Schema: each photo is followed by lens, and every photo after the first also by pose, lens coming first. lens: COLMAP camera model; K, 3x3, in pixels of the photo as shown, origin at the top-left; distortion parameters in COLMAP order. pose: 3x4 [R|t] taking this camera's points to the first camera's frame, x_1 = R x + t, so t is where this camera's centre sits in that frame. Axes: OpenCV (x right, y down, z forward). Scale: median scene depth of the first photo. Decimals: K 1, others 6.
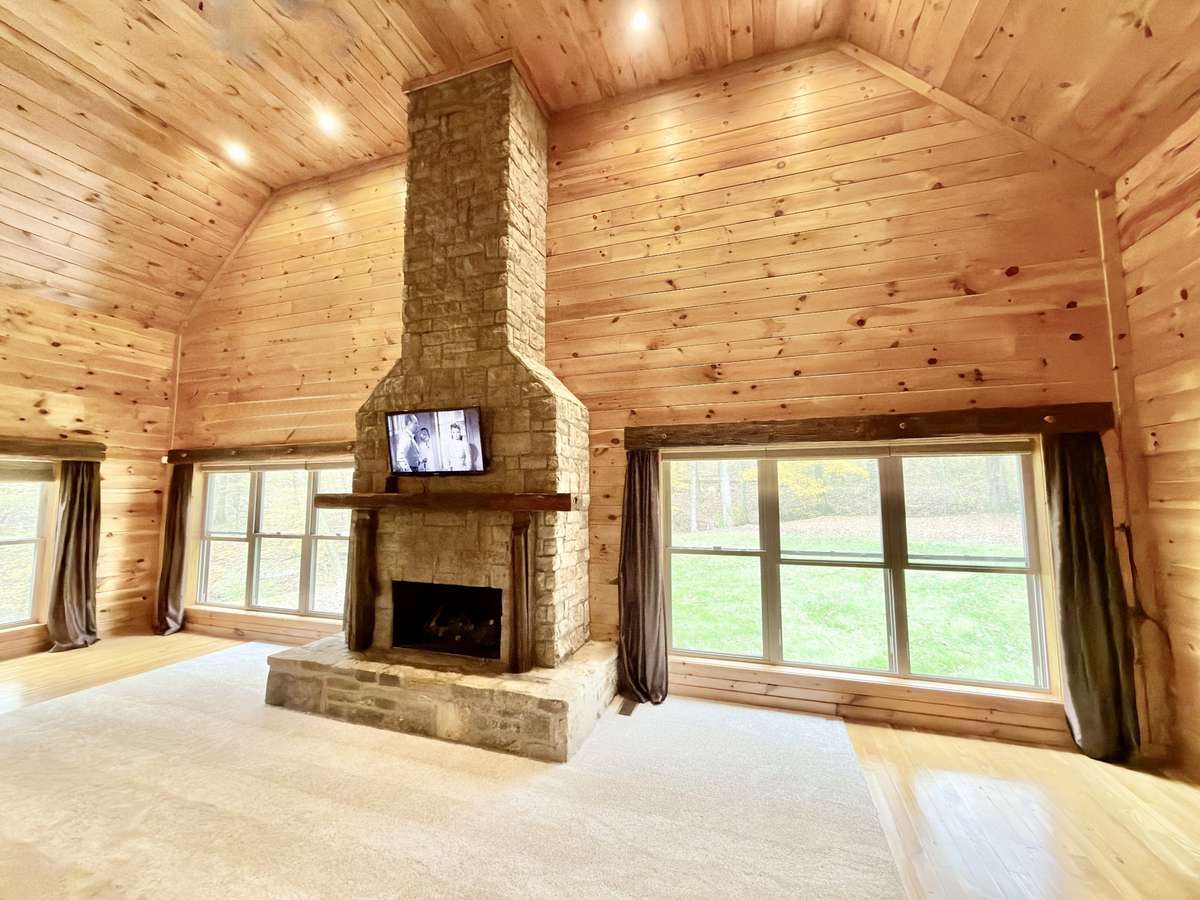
lens RADIAL K [[481.5, 0, 596.2], [0, 481.5, 449.5], [0, 0, 1]] dist [0.000727, 0.000045]
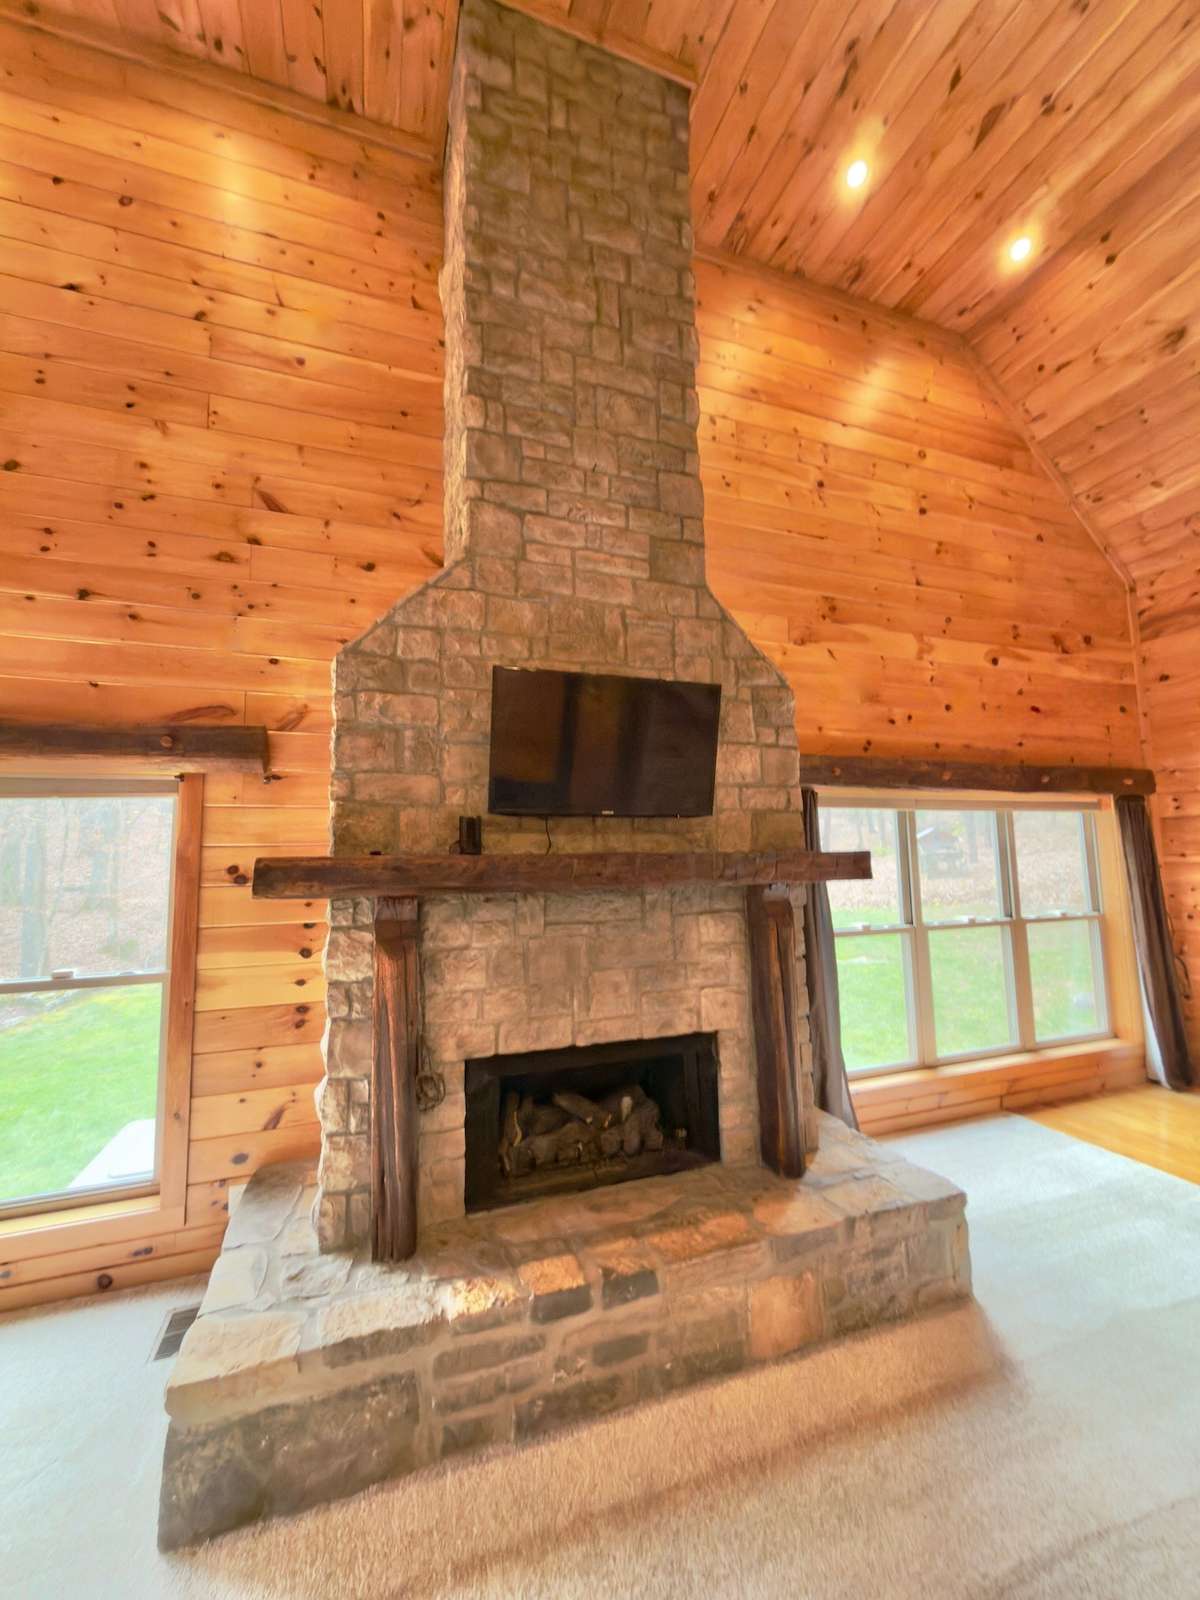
lens RADIAL K [[642.0, 0, 602.4], [0, 642.0, 797.8], [0, 0, 1]] dist [0.000727, 0.000045]
pose [[0.780484, 0.051474, 0.623054, -0.747888], [-0.041101, 0.998673, -0.031019, 0.057004], [-0.623824, -0.001398, 0.781564, 0.514971]]
